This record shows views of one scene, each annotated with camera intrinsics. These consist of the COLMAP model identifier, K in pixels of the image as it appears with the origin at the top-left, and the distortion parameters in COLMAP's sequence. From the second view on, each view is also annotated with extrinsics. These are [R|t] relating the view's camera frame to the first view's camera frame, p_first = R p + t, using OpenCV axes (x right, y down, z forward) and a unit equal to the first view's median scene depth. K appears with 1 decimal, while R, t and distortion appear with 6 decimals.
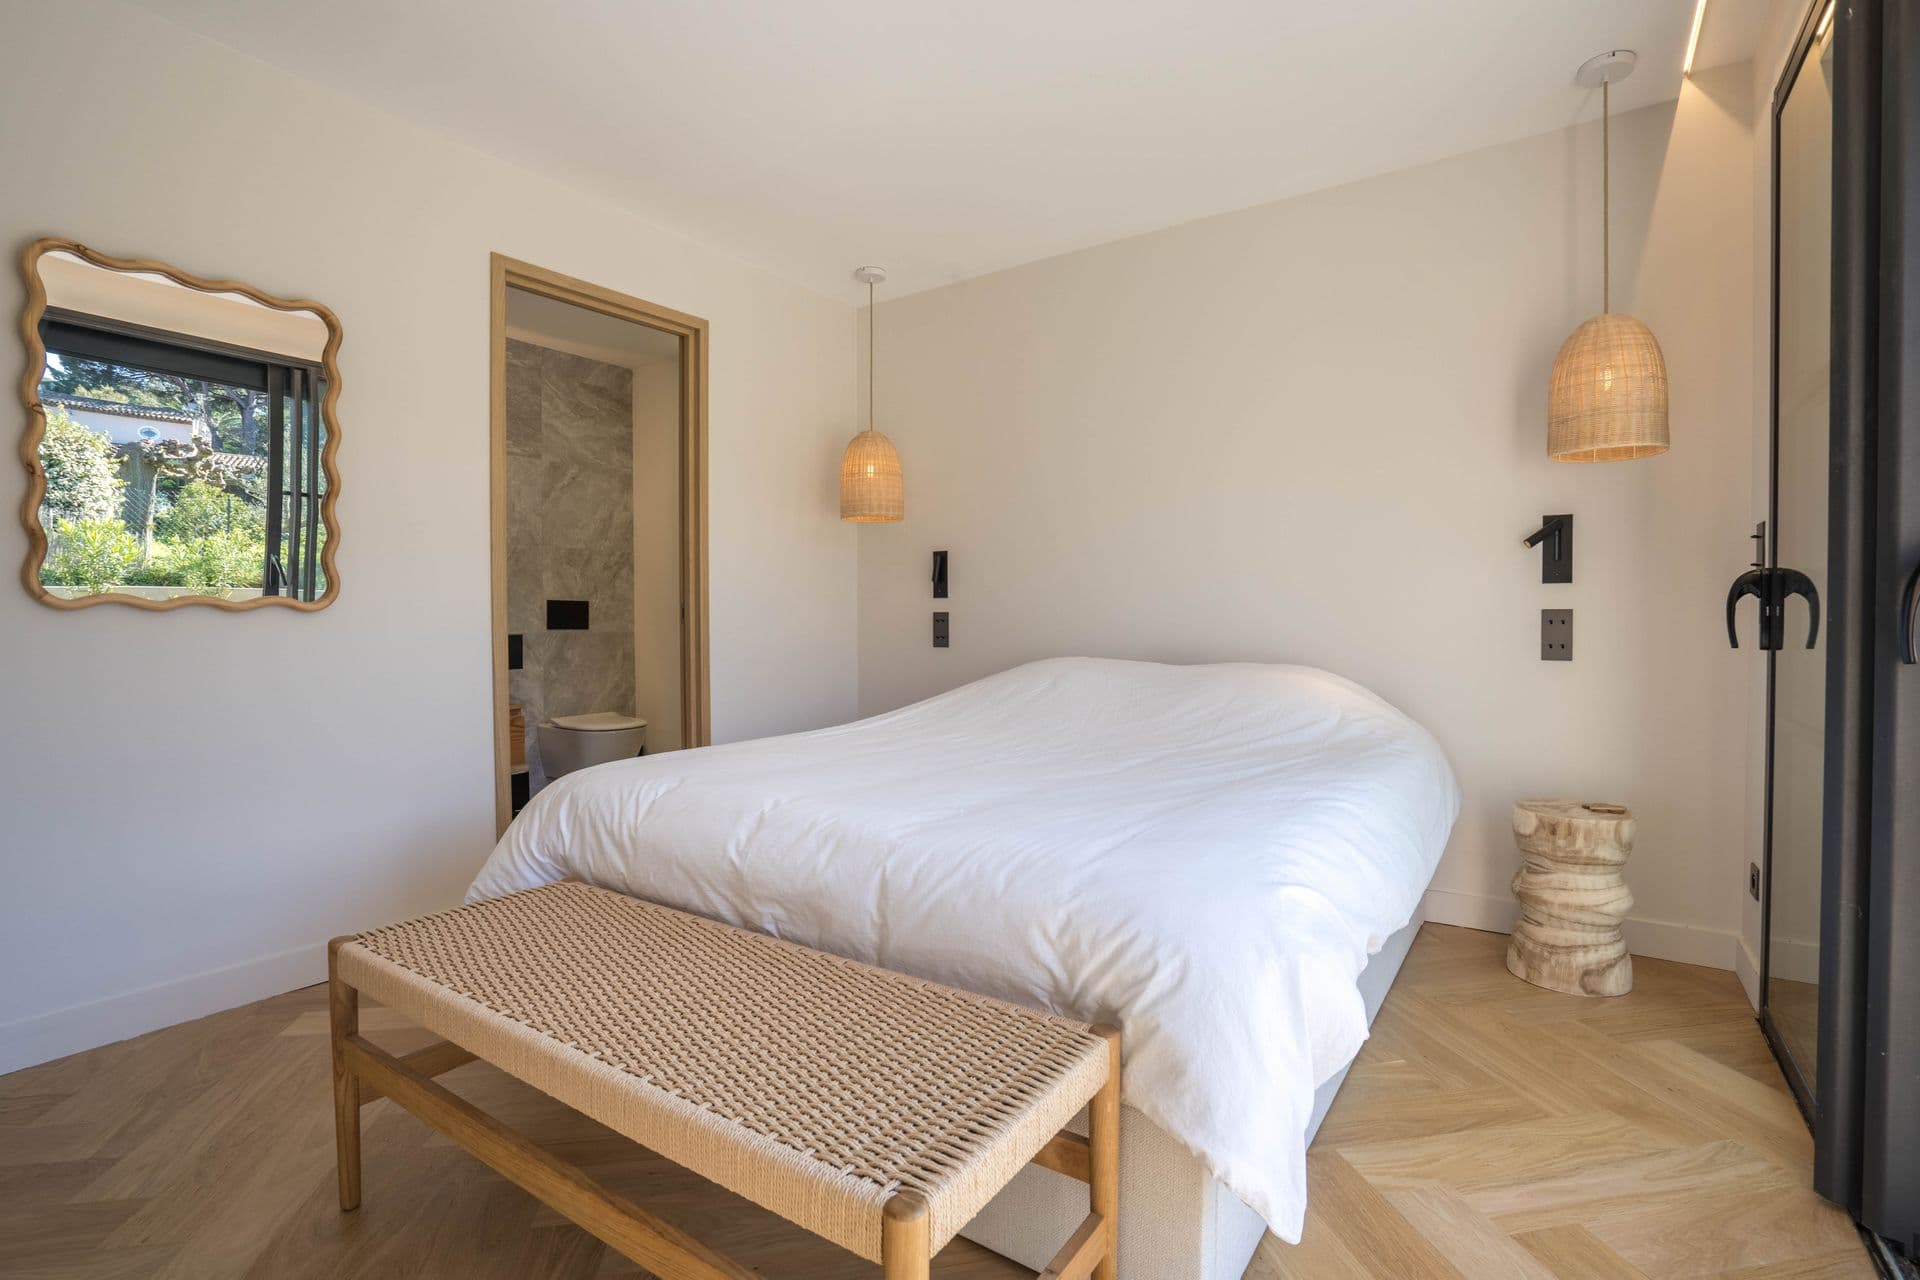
lens RADIAL K [[885.7, 0, 957.3], [0, 885.7, 635.2], [0, 0, 1]] dist [-0.068819, 0.031574]
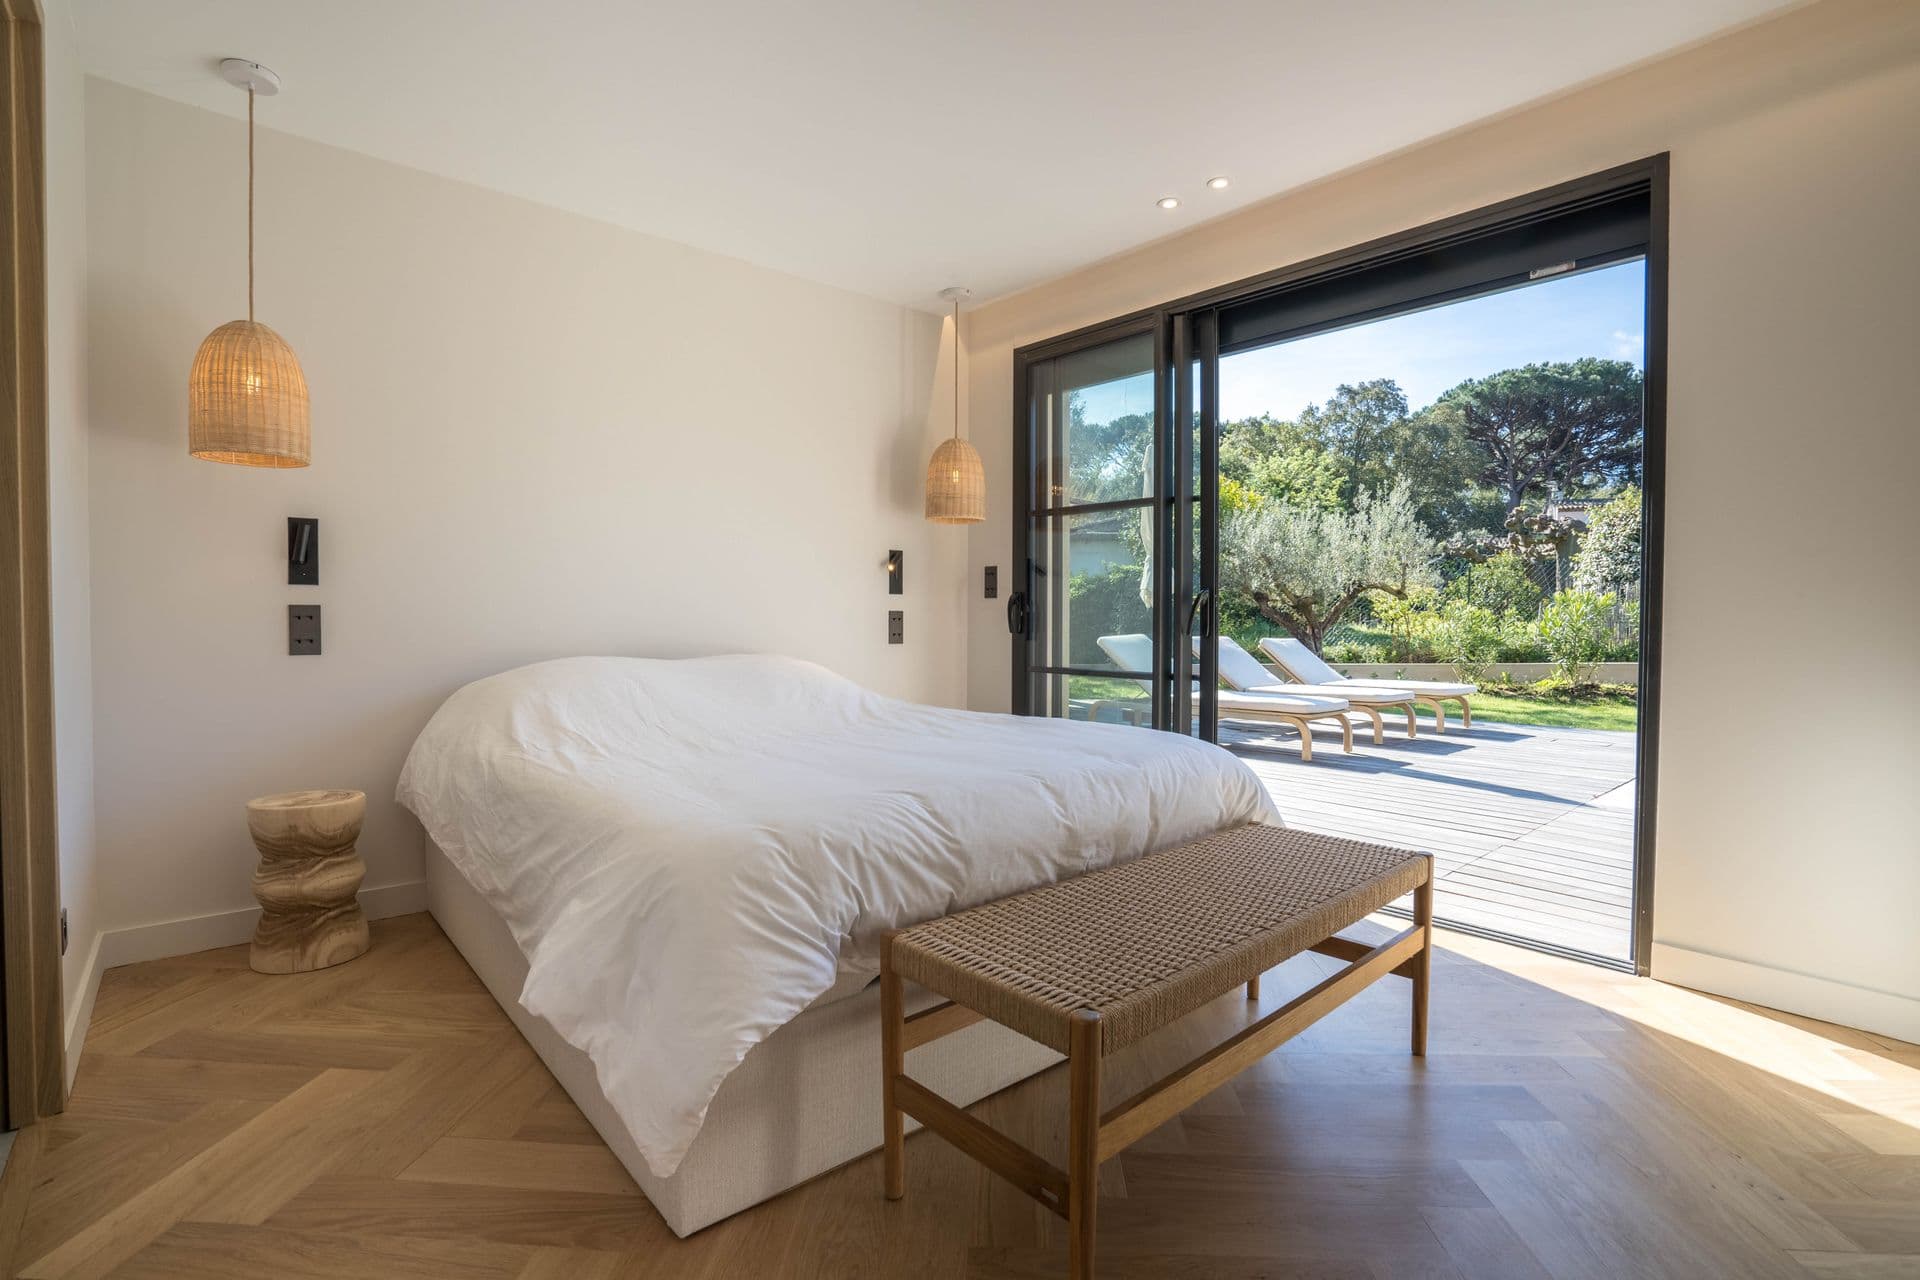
lens RADIAL K [[885.7, 0, 957.3], [0, 885.7, 635.2], [0, 0, 1]] dist [-0.068819, 0.031574]
pose [[0.242109, -0.017506, 0.970091, -0.836440], [0.012694, 0.999809, 0.014874, -0.008584], [-0.970166, 0.008713, 0.242285, 0.502928]]
